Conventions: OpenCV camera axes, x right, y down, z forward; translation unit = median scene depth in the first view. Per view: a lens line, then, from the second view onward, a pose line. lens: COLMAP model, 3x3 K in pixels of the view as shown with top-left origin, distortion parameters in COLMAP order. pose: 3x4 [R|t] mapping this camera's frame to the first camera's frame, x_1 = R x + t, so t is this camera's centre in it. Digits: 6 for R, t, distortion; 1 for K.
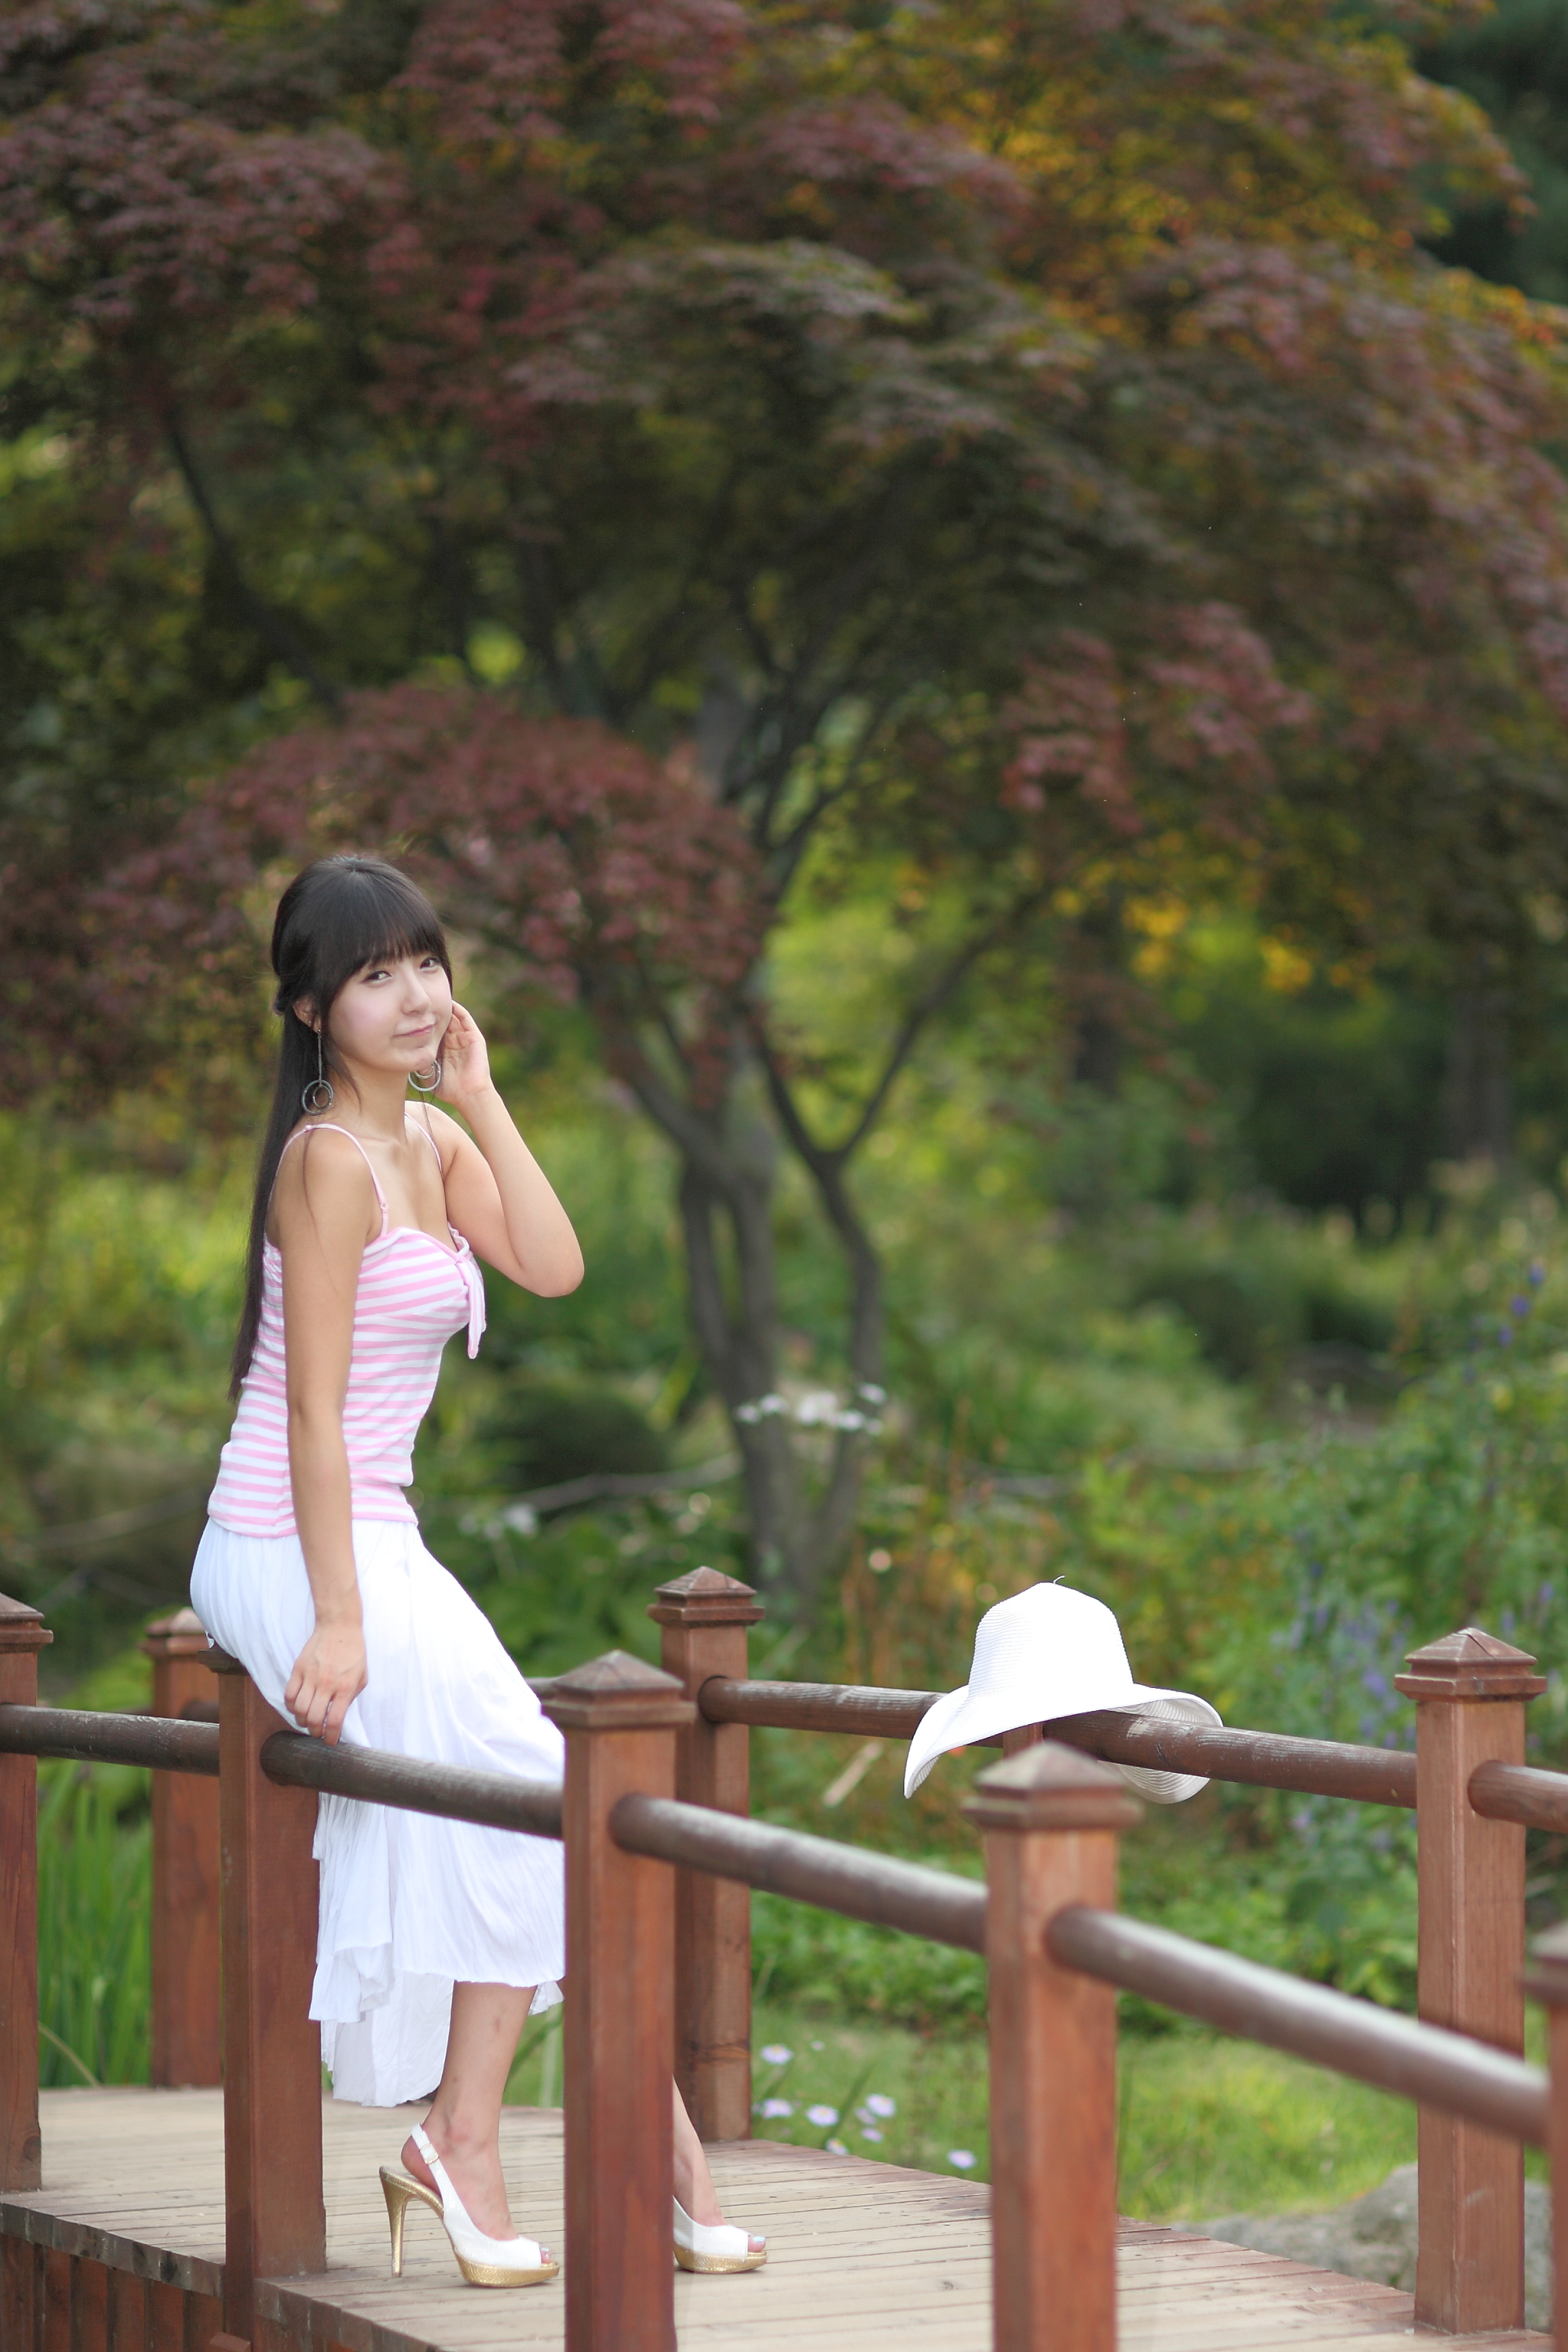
lens RADIAL K [[6487.3, 0, 641.2], [0, 6487.3, 1174.8], [0, 0, 1]] dist [-0.137578, -0.311599]
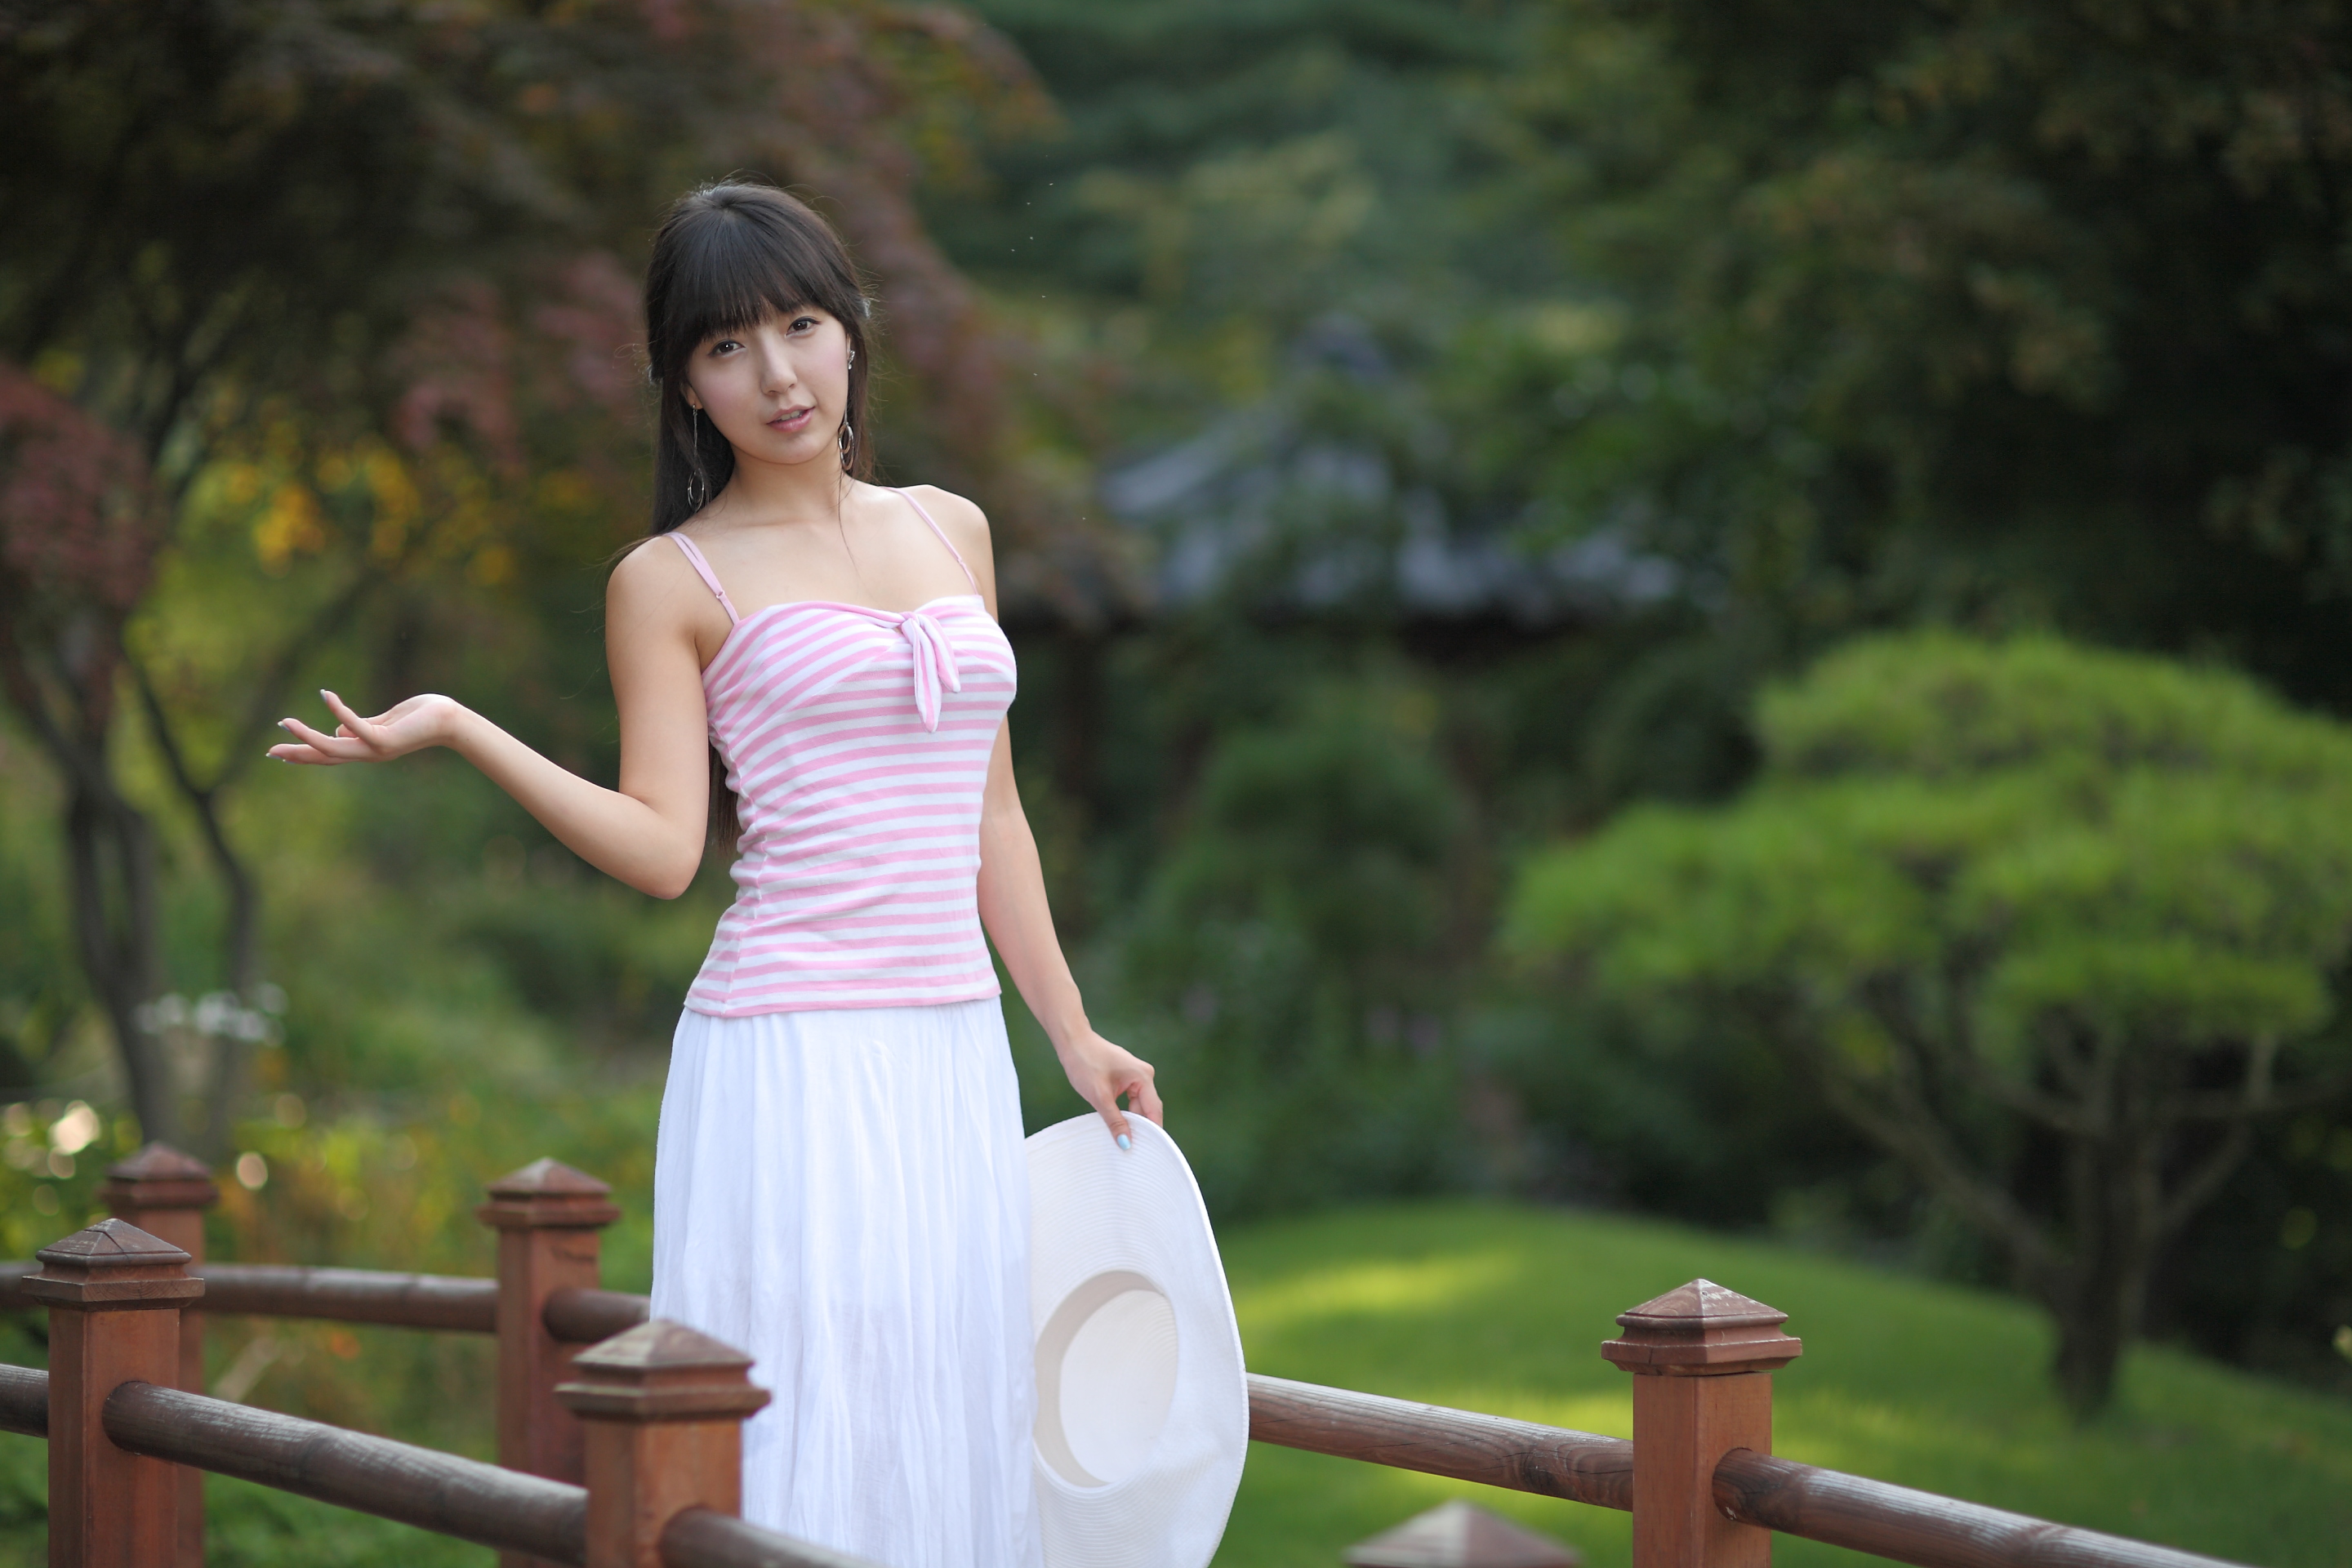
lens RADIAL K [[5730.9, 0, 1175.3], [0, 5730.9, 837.7], [0, 0, 1]] dist [-0.146049, -0.120049]
pose [[0.979135, 0.010316, 0.202948, -0.007244], [-0.010008, 0.999947, -0.002541, 0.008356], [-0.202964, 0.000457, 0.979186, 0.080676]]
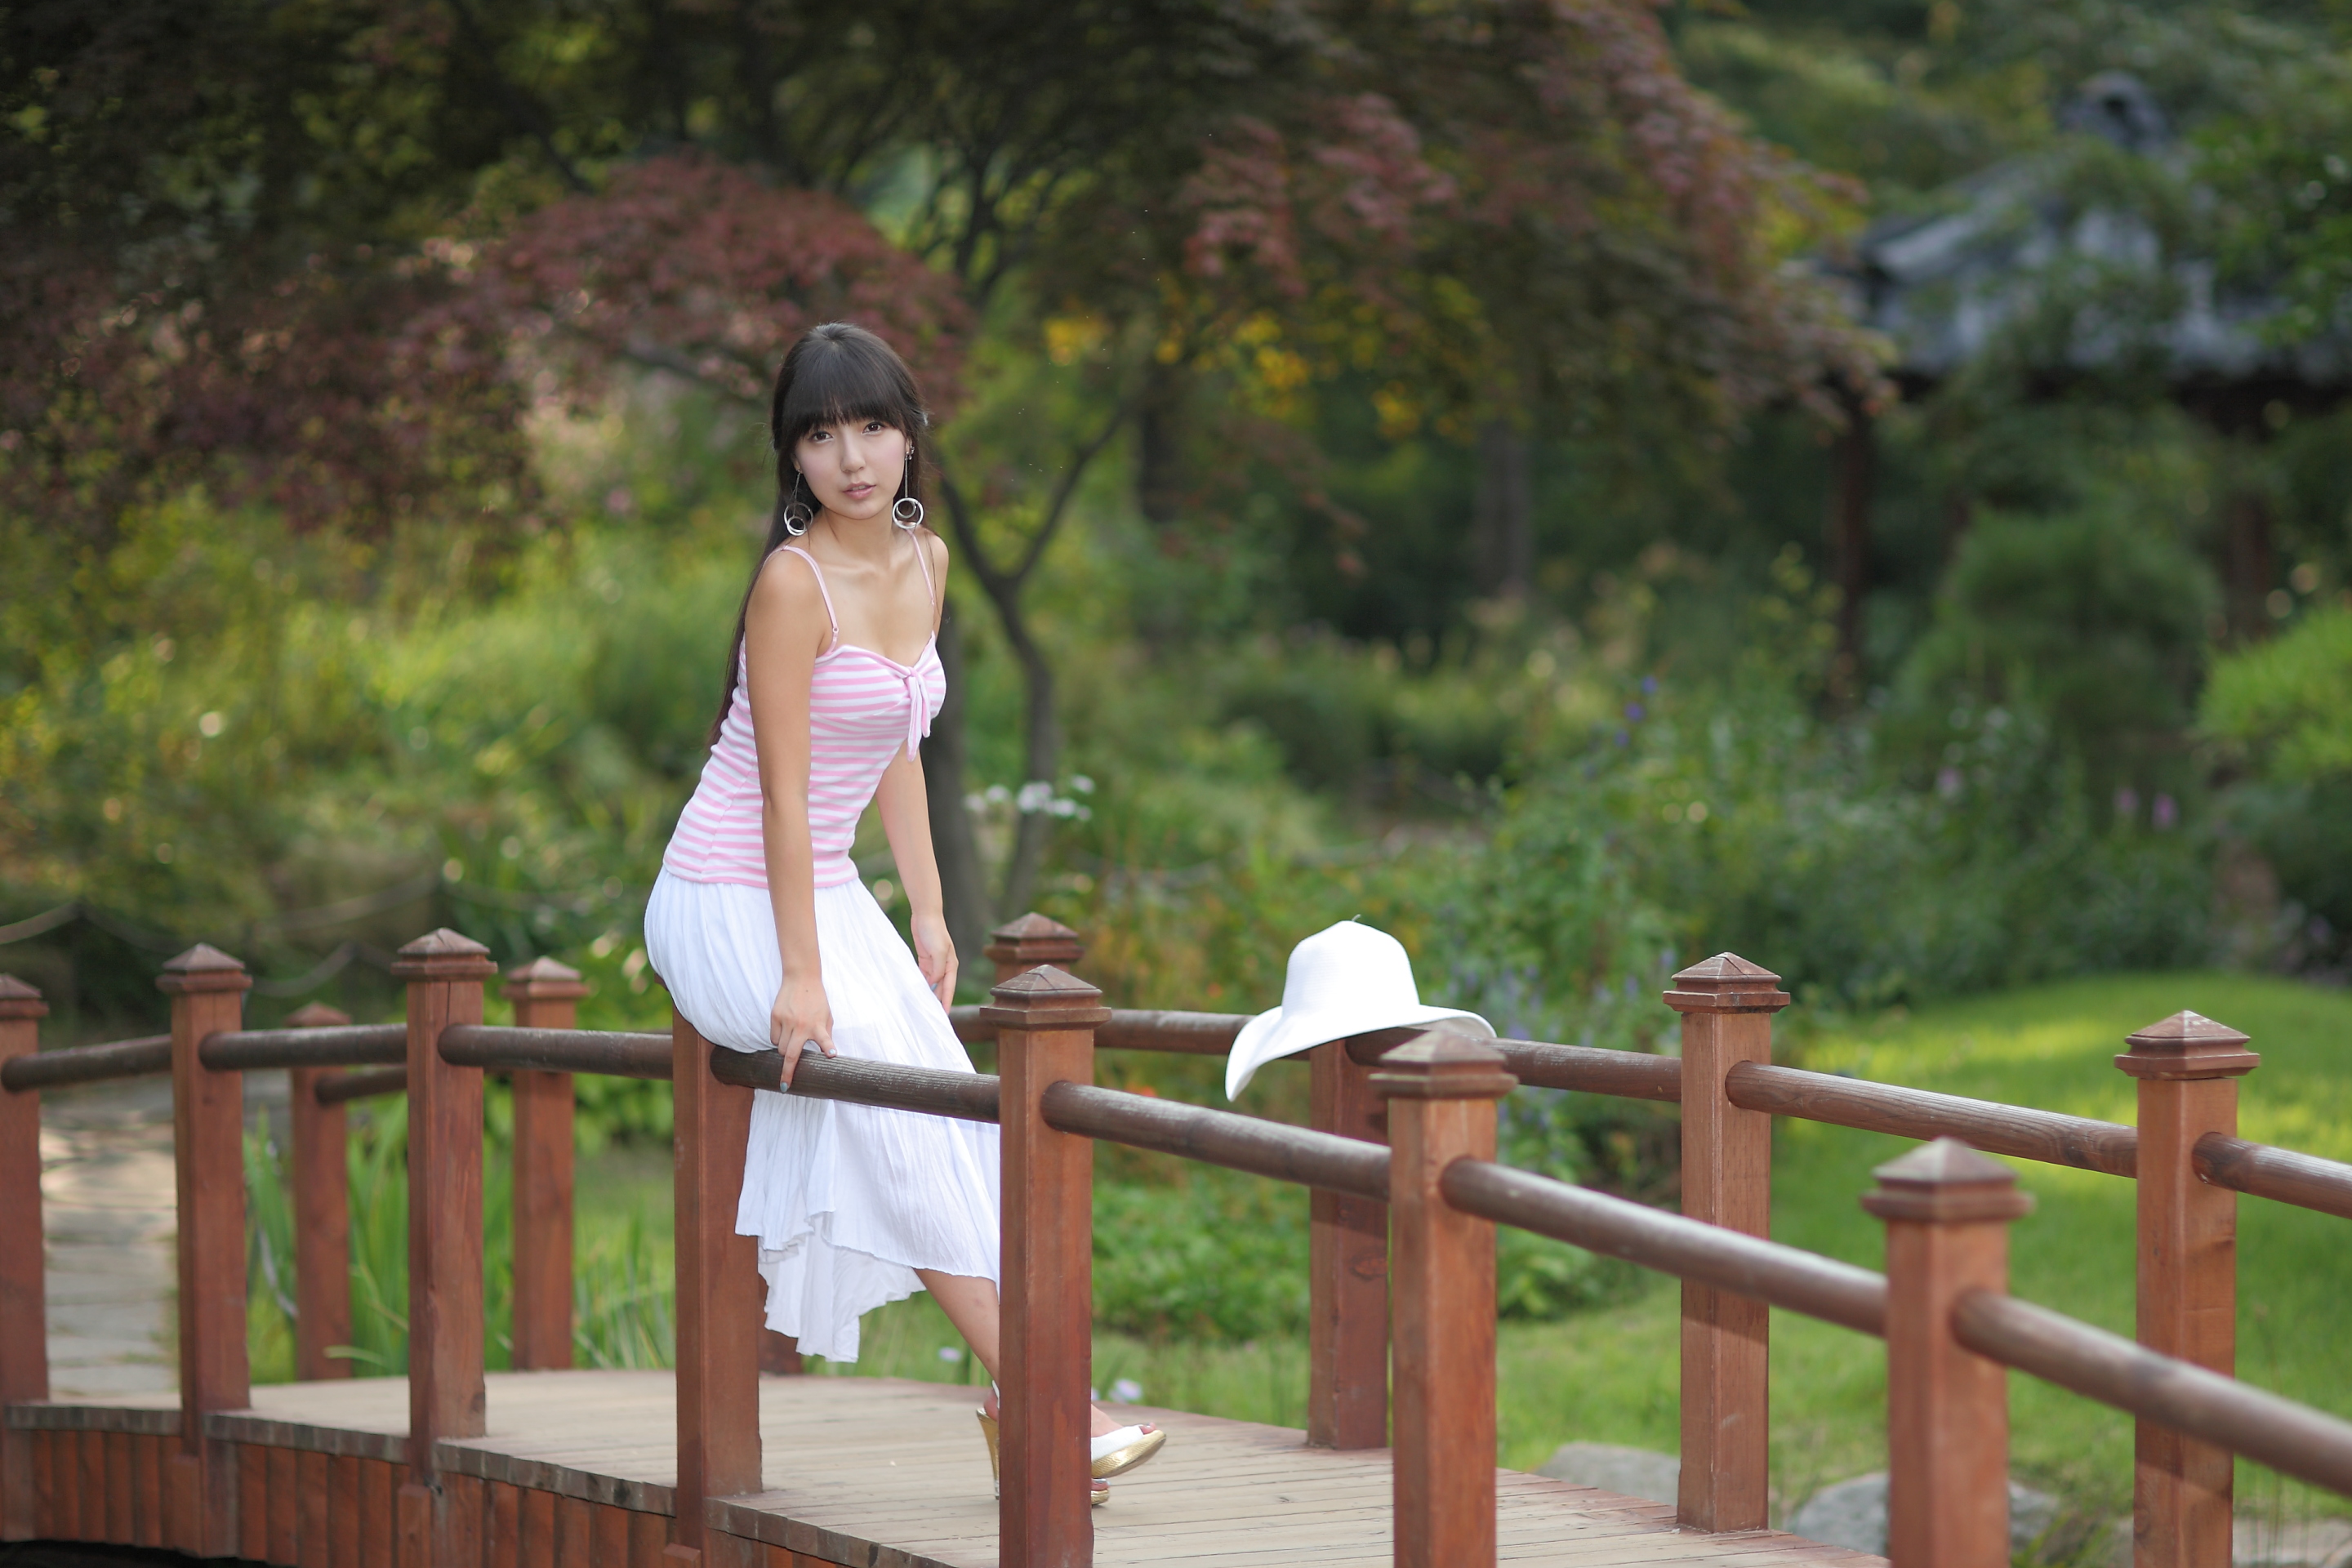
lens RADIAL K [[5912.9, 0, 1176.0], [0, 5912.9, 784.0], [0, 0, 1]] dist [-0.137089, 0.010021]
pose [[0.997359, 0.004001, 0.072514, -0.021780], [-0.006164, 0.999542, 0.029632, 0.002469], [-0.072362, -0.030000, 0.996927, -0.037981]]
